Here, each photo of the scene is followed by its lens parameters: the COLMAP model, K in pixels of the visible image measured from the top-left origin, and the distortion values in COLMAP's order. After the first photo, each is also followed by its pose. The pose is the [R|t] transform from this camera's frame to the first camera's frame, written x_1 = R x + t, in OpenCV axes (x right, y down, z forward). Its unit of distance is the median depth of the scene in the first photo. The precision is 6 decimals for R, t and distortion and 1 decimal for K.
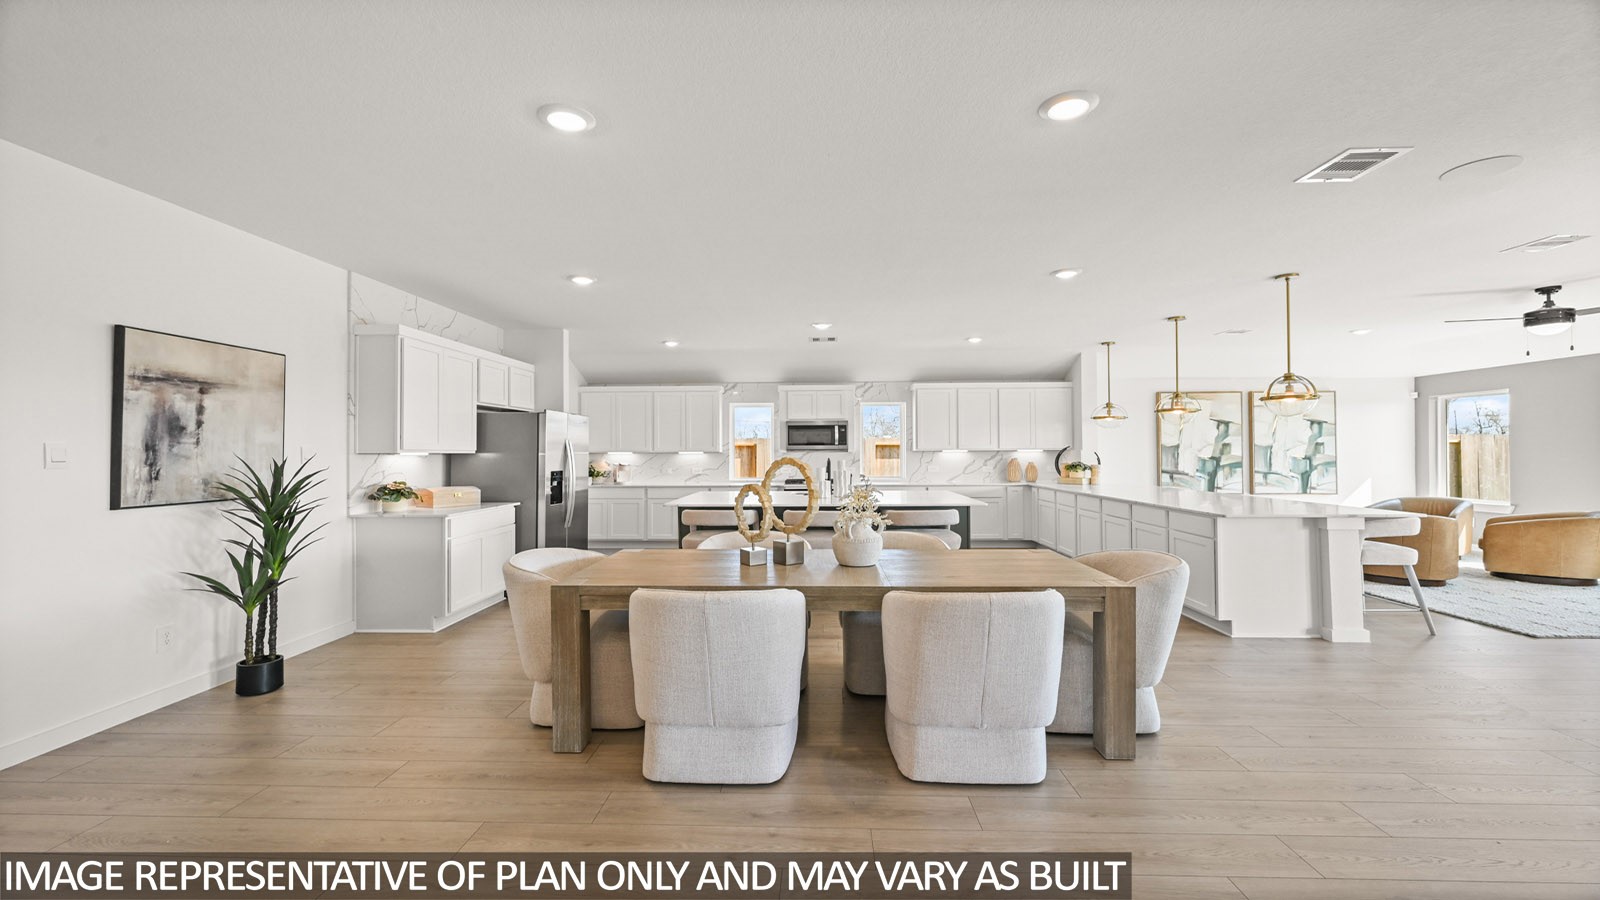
lens RADIAL K [[638.0, 0, 799.2], [0, 638.0, 447.4], [0, 0, 1]] dist [0.000226, -0.000323]
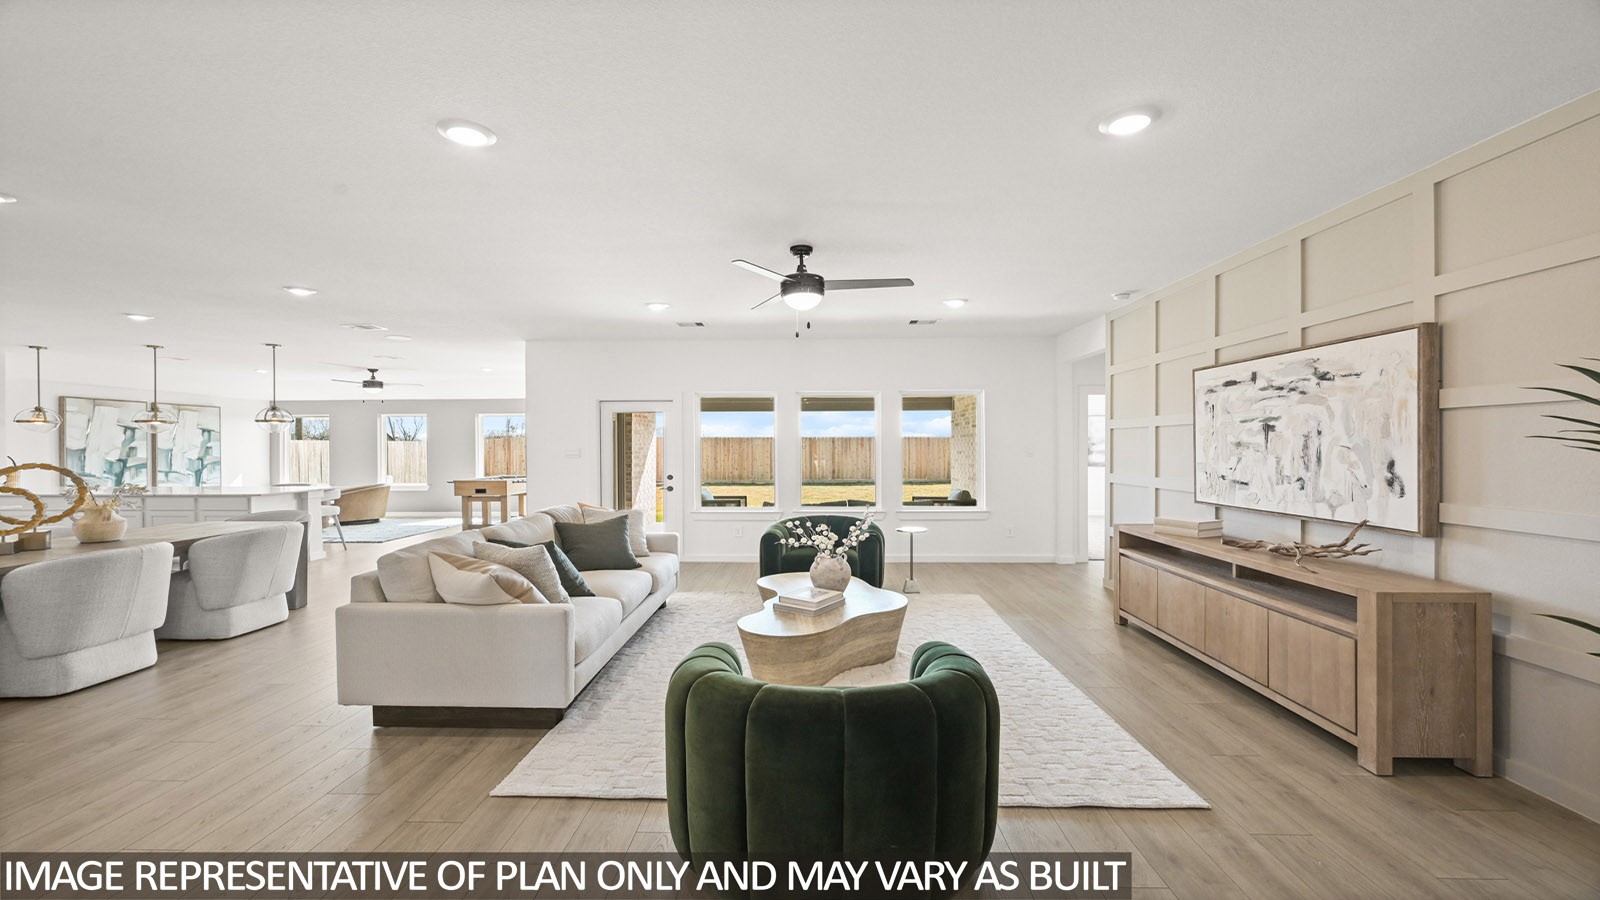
lens RADIAL K [[638.0, 0, 792.2], [0, 638.0, 447.4], [0, 0, 1]] dist [0.000226, -0.000323]
pose [[0.000864, 0.002468, 0.999997, -0.471297], [-0.002230, 0.999994, -0.002466, -0.005687], [-0.999997, -0.002228, 0.000869, -0.173296]]
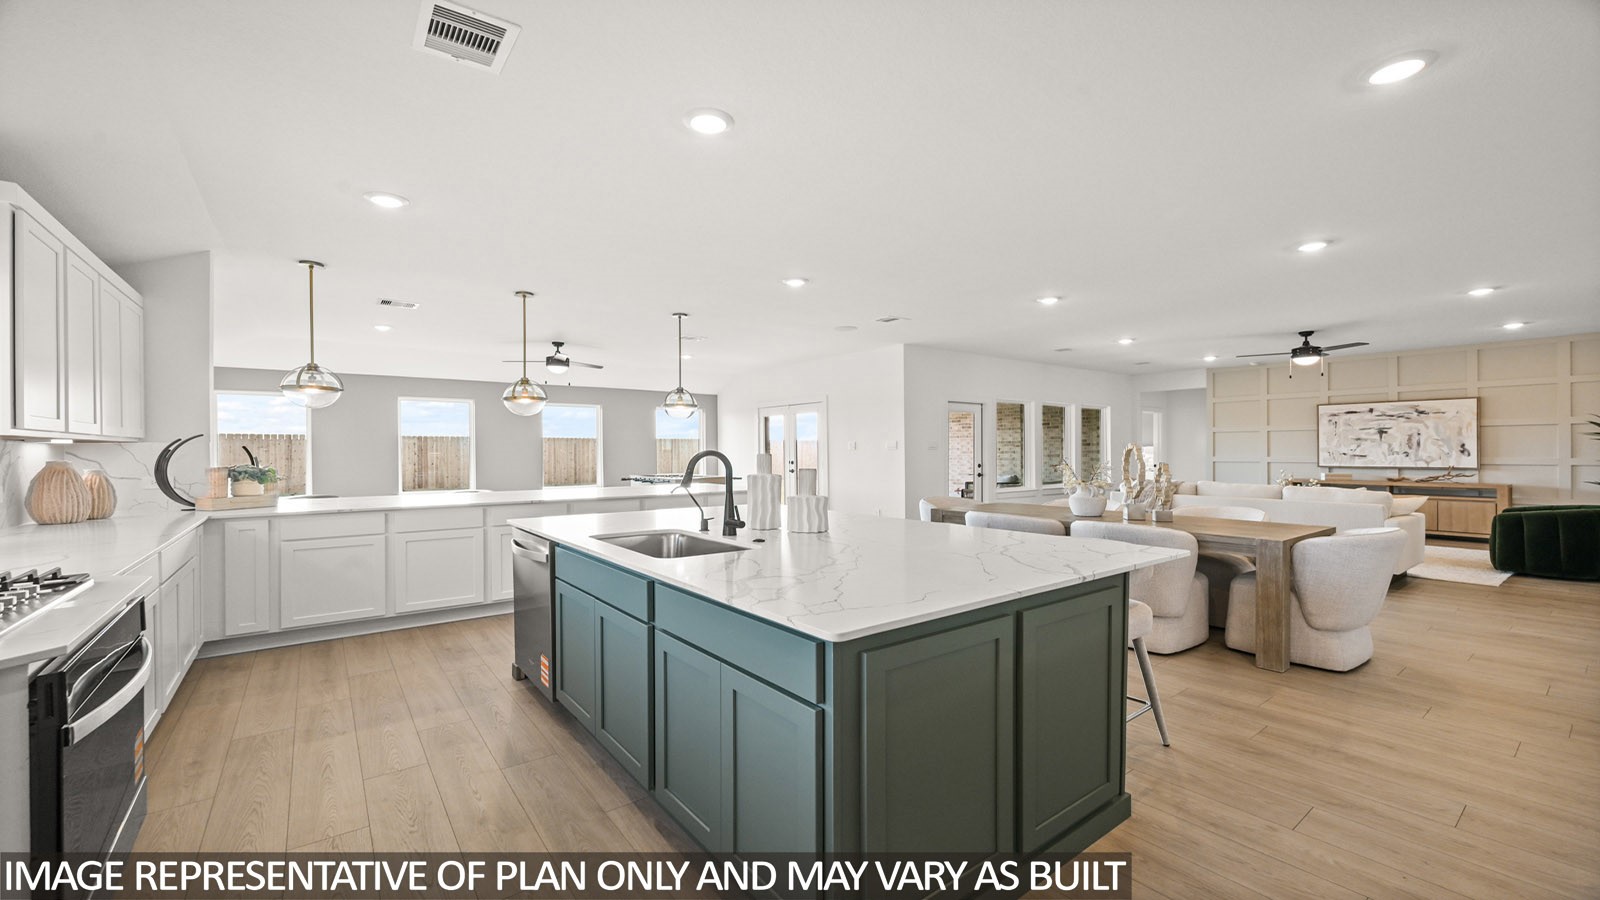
lens RADIAL K [[638.0, 0, 794.9], [0, 638.0, 447.2], [0, 0, 1]] dist [0.000226, -0.000323]
pose [[-0.628885, 0.011033, 0.777420, -0.239520], [0.002341, 0.999922, -0.012297, 0.015027], [-0.777495, -0.005914, -0.628862, 0.927530]]
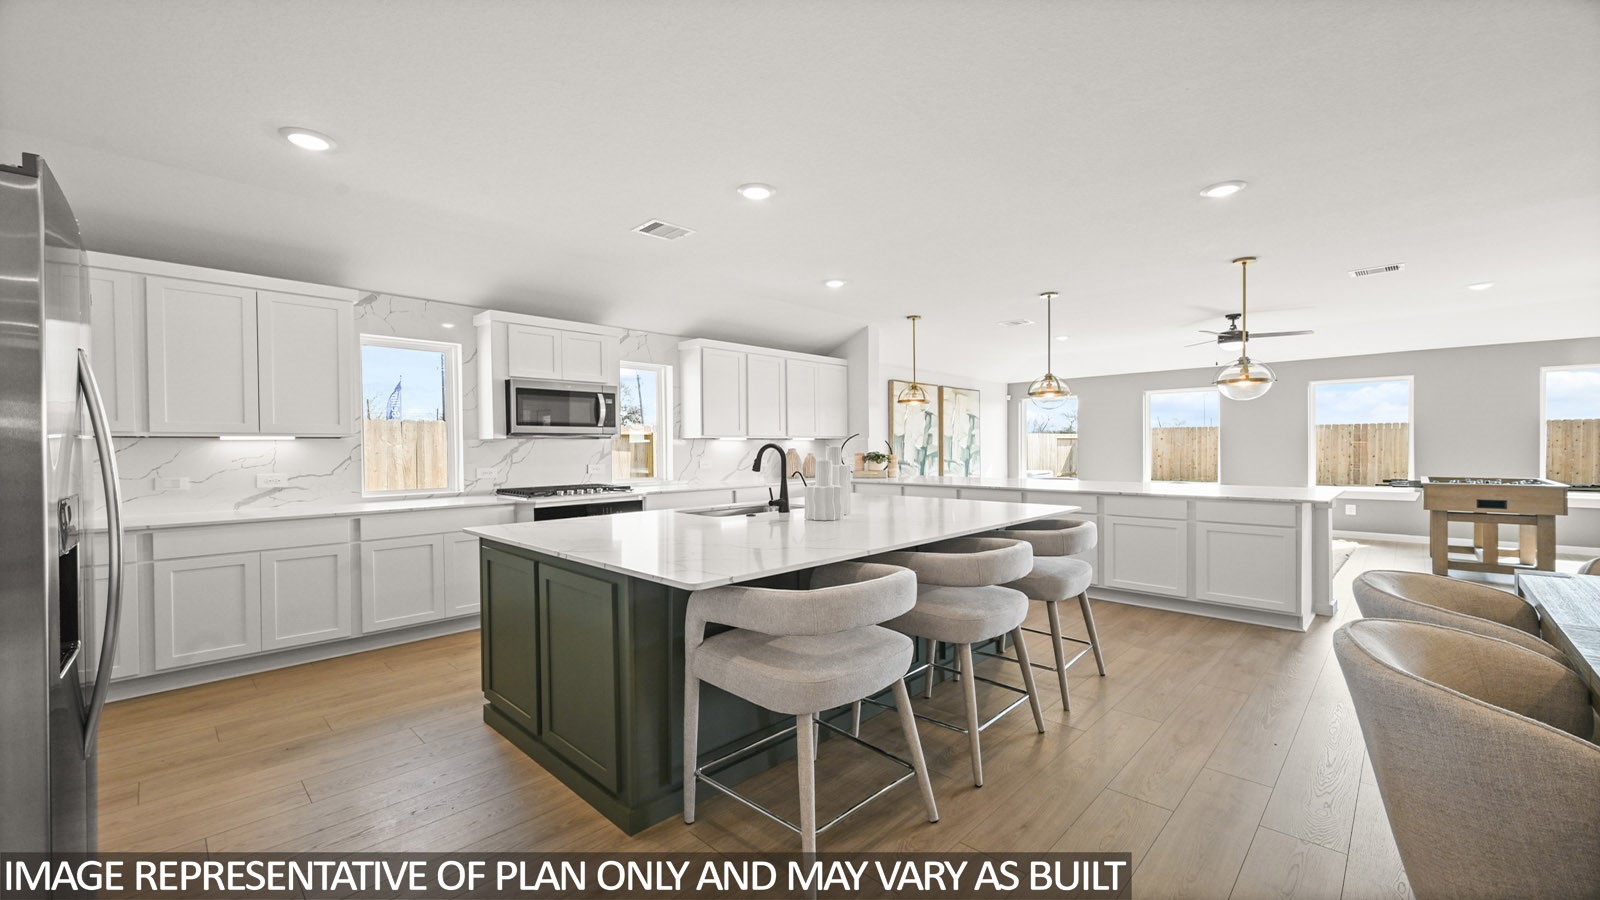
lens RADIAL K [[638.0, 0, 797.0], [0, 638.0, 456.3], [0, 0, 1]] dist [0.000226, -0.000323]
pose [[0.671653, -0.011682, 0.740774, -0.256755], [-0.000533, 0.999868, 0.016252, 0.014062], [-0.740866, -0.011310, 0.671558, 0.472738]]
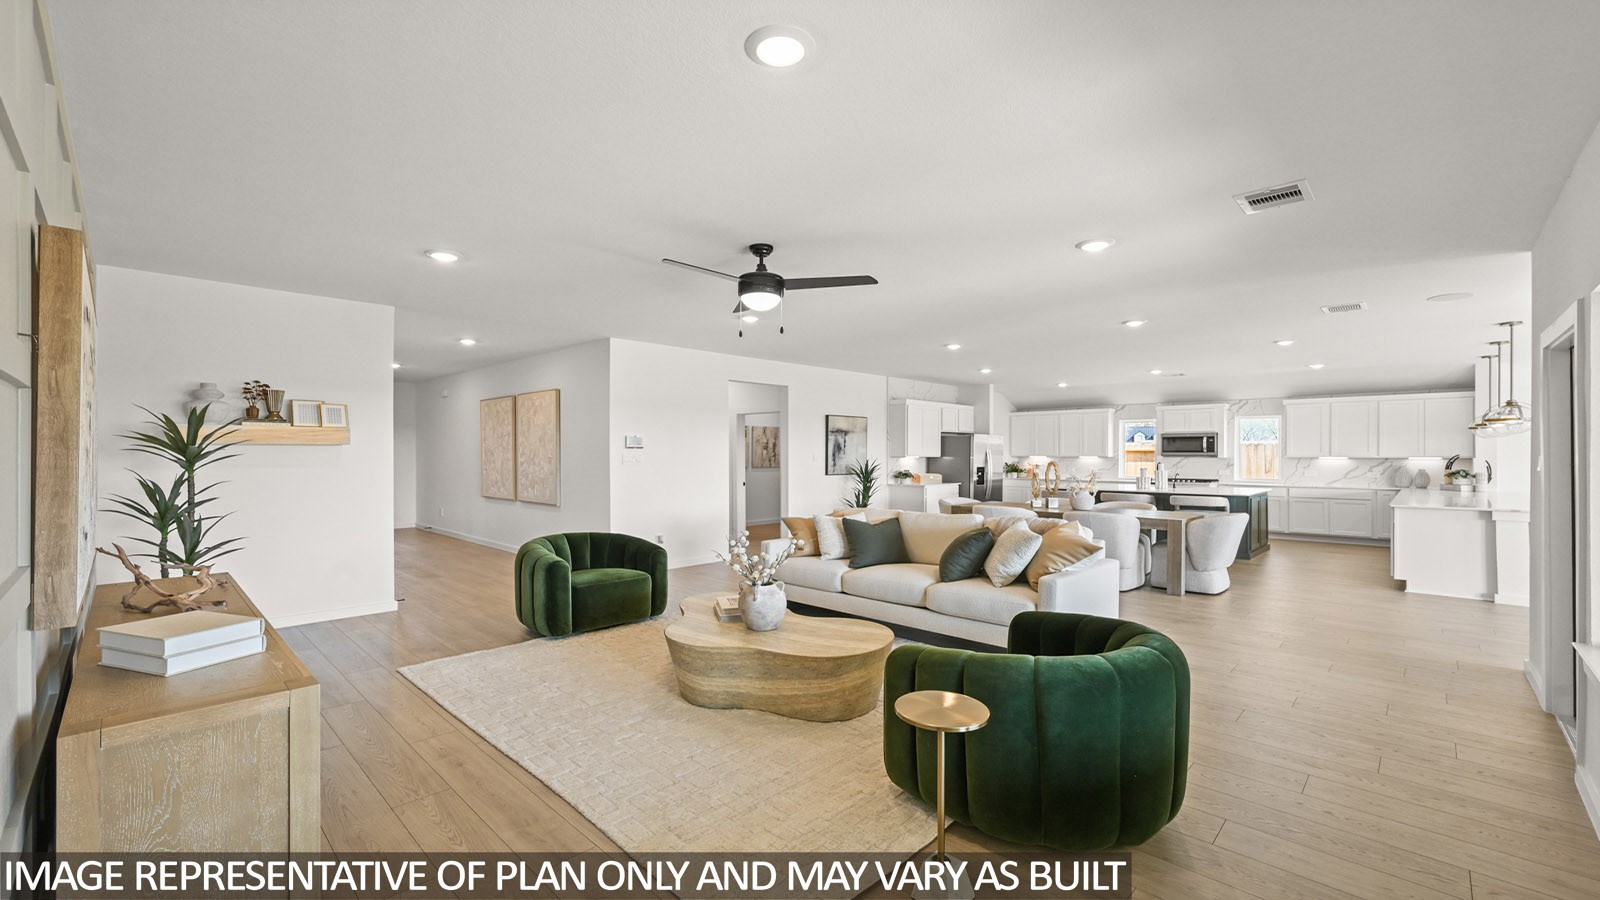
lens RADIAL K [[638.0, 0, 796.6], [0, 638.0, 460.4], [0, 0, 1]] dist [0.000226, -0.000323]
pose [[0.738246, 0.013140, -0.674404, 0.315583], [-0.000170, 0.999814, 0.019294, -0.011674], [0.674532, -0.014129, 0.738111, -0.481416]]
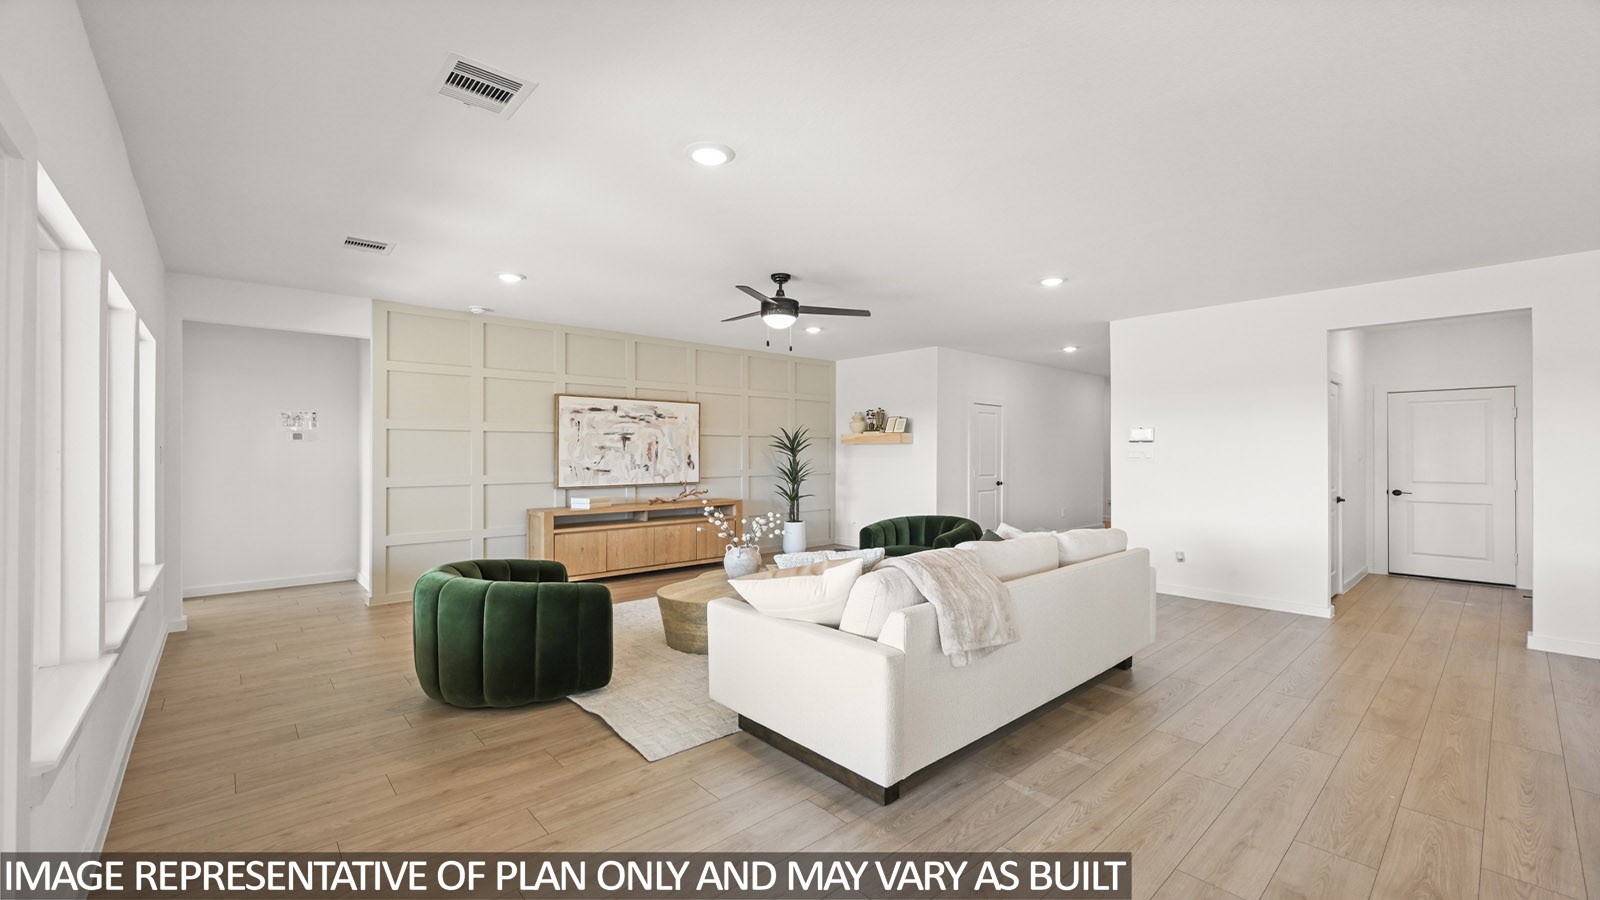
lens RADIAL K [[638.0, 0, 800.9], [0, 638.0, 459.6], [0, 0, 1]] dist [0.000226, -0.000323]
pose [[-0.718994, 0.011987, -0.694913, 0.369096], [0.007380, 0.999927, 0.009614, -0.000929], [0.694977, 0.001784, -0.719029, 0.224477]]
